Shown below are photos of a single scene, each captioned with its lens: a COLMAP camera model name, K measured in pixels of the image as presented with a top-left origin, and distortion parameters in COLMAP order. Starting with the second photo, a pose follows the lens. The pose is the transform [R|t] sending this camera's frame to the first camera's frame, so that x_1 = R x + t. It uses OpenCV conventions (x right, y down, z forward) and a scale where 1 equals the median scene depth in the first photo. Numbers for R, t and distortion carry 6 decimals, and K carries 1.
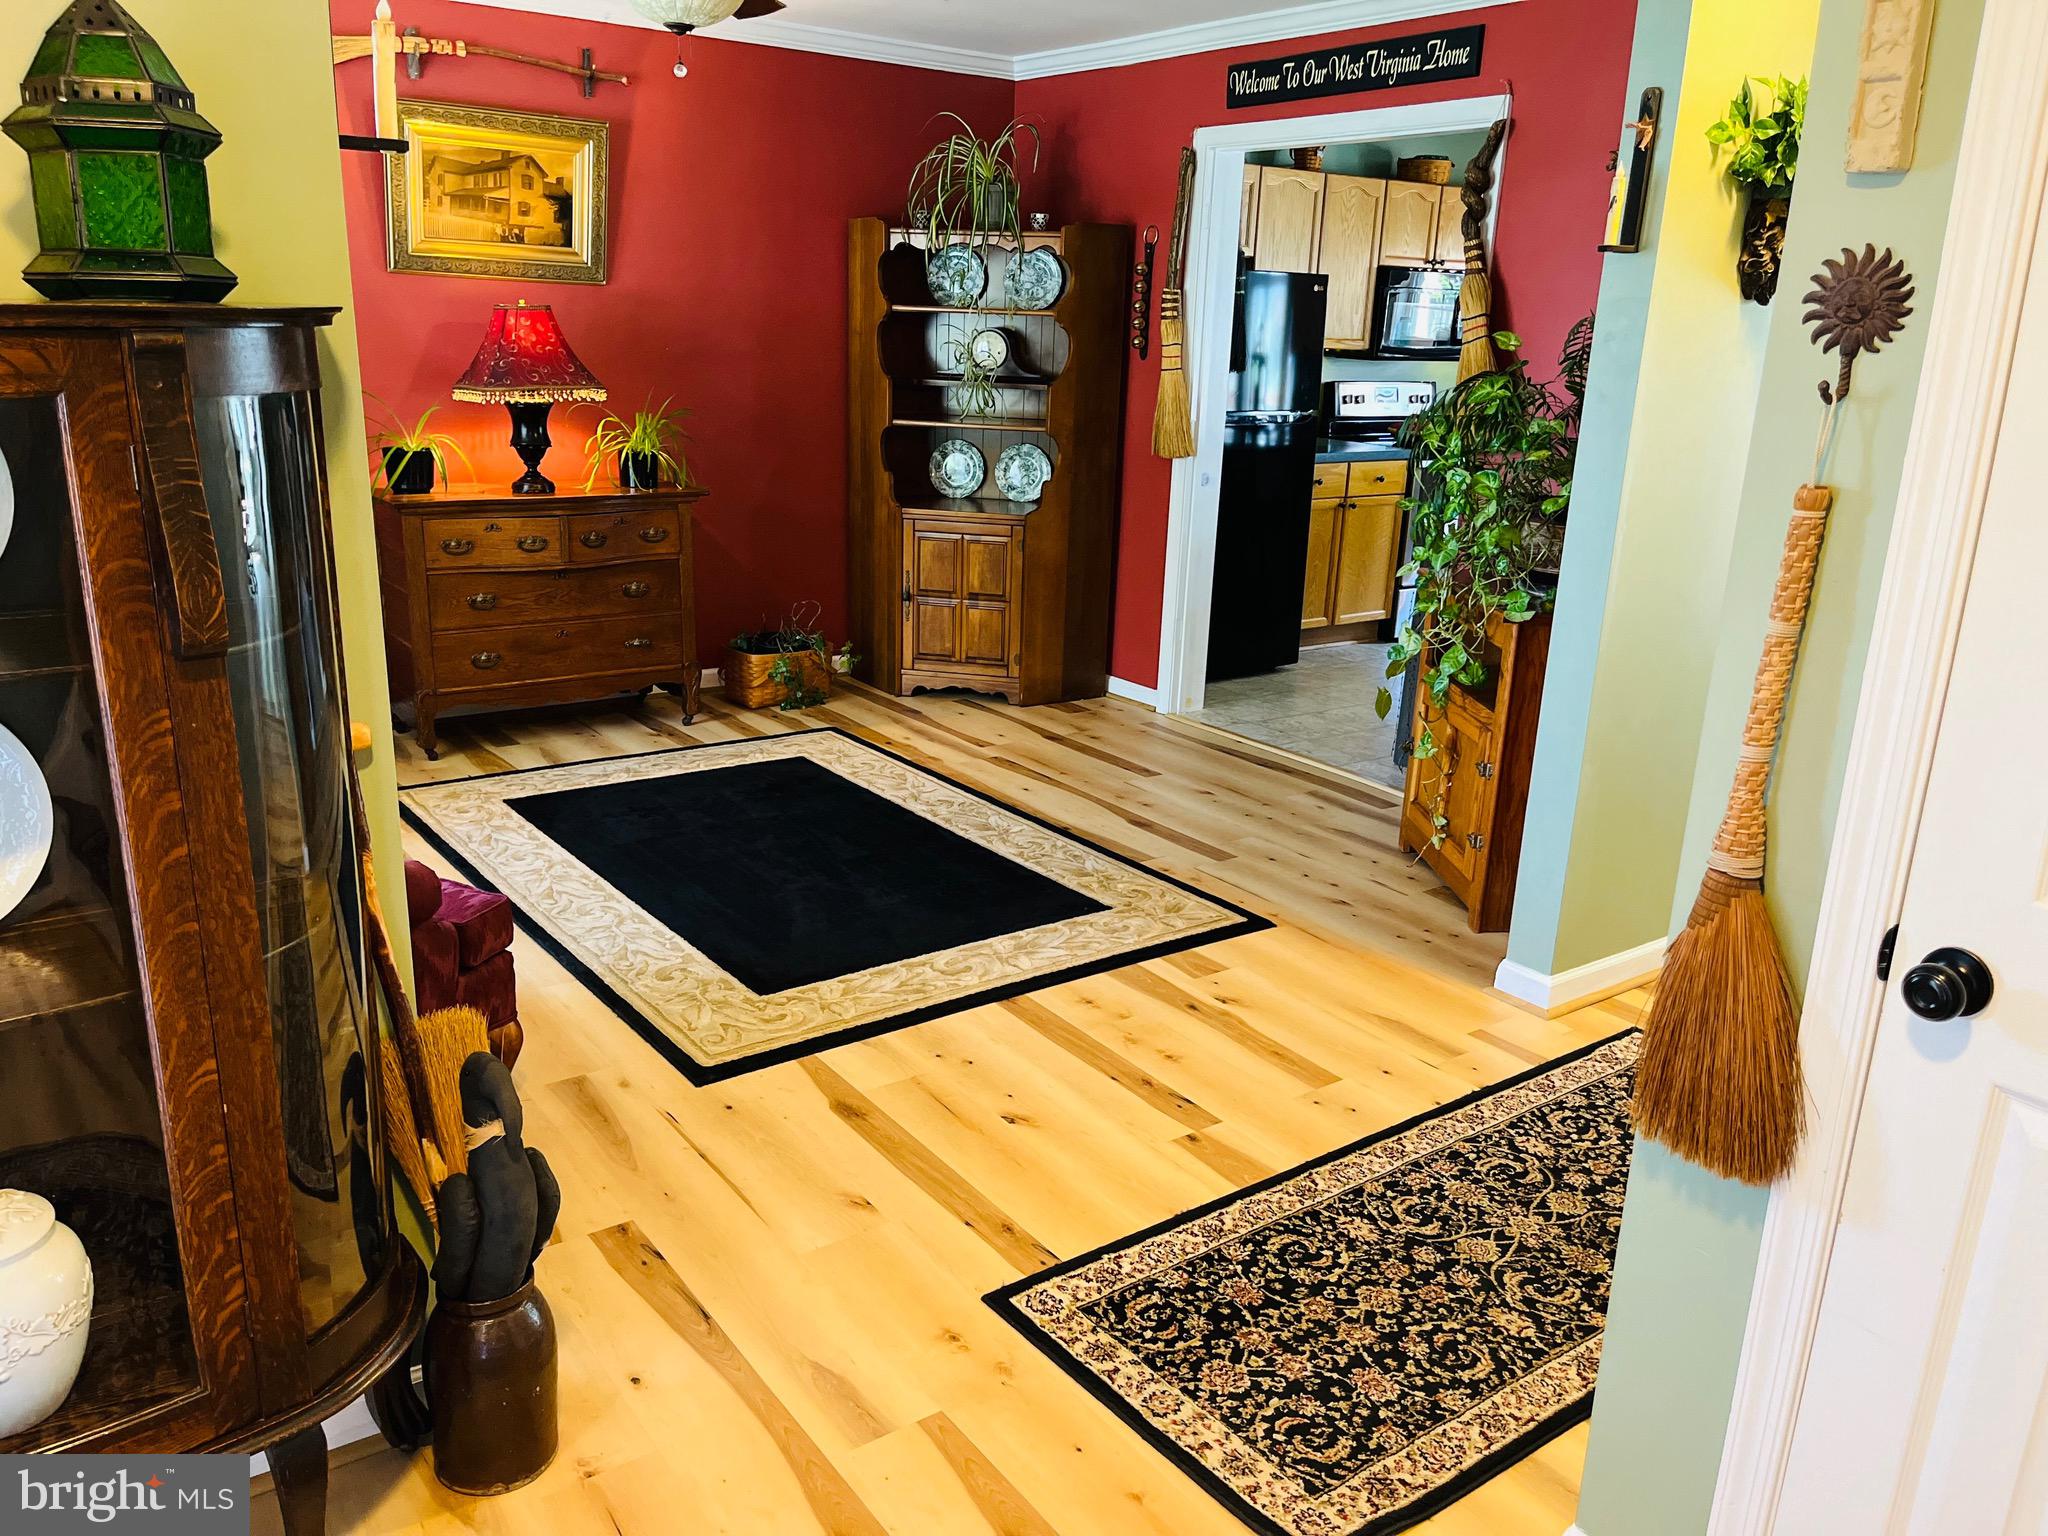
lens RADIAL K [[1566.3, 0, 1024.1], [0, 1566.3, 781.8], [0, 0, 1]] dist [0.041004, -0.036362]
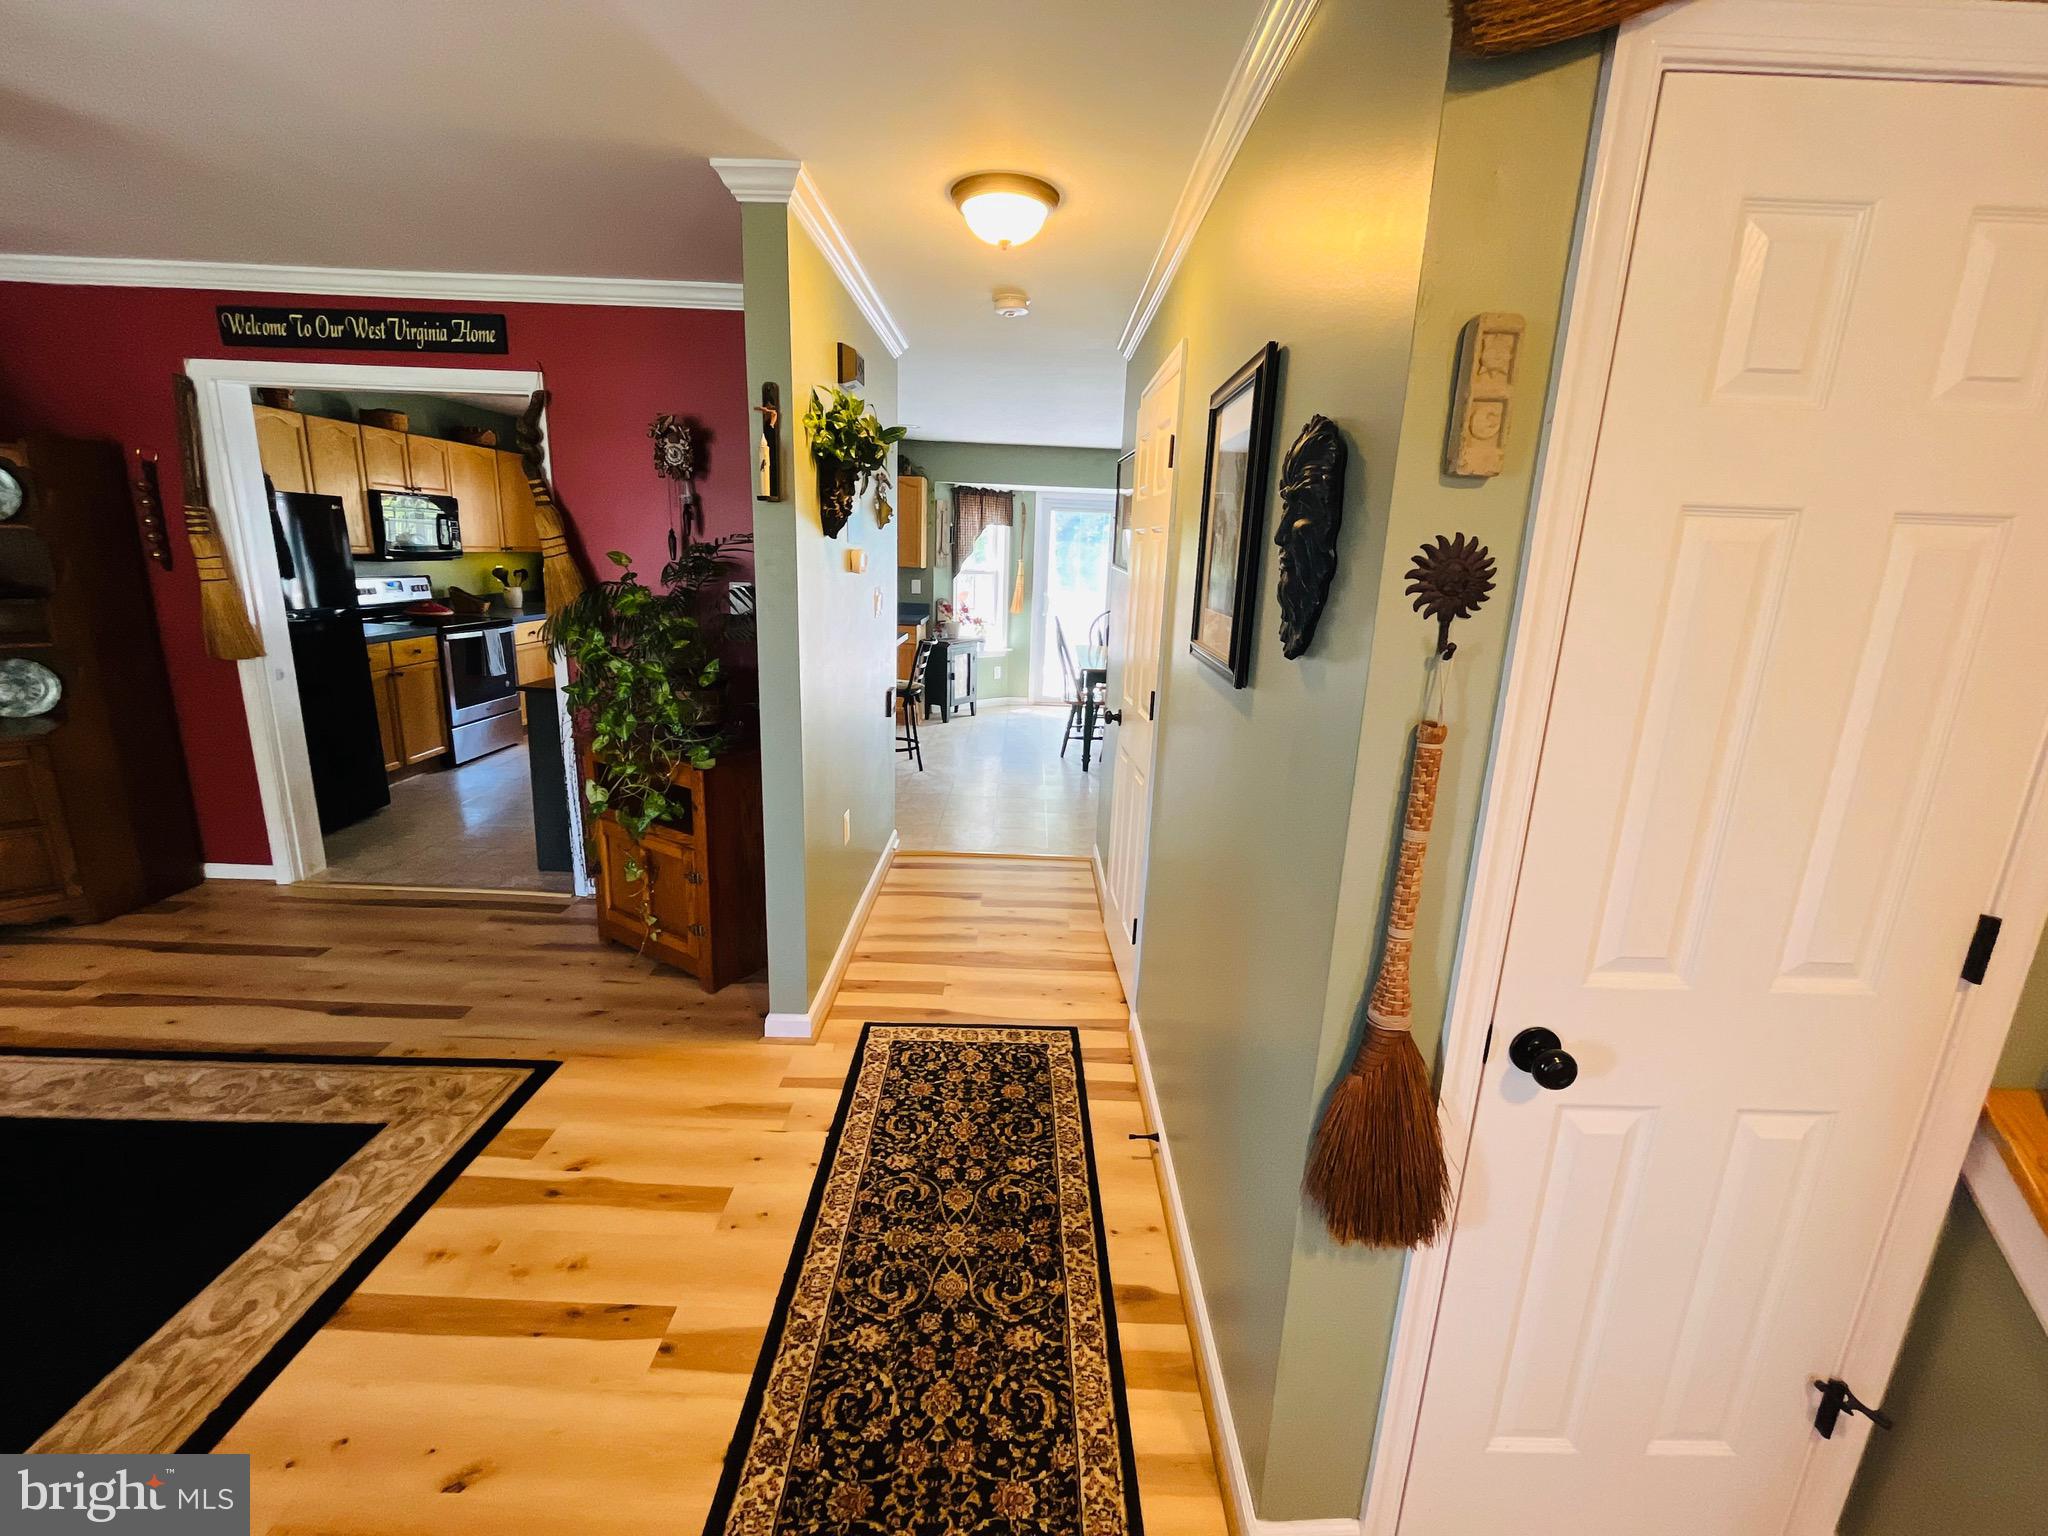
lens RADIAL K [[842.1, 0, 1031.4], [0, 842.1, 751.2], [0, 0, 1]] dist [-0.003888, 0.000998]
pose [[0.583047, -0.199879, 0.787467, -0.070514], [0.215841, 0.972541, 0.087045, -0.097507], [-0.783242, 0.119216, 0.610179, 0.282806]]
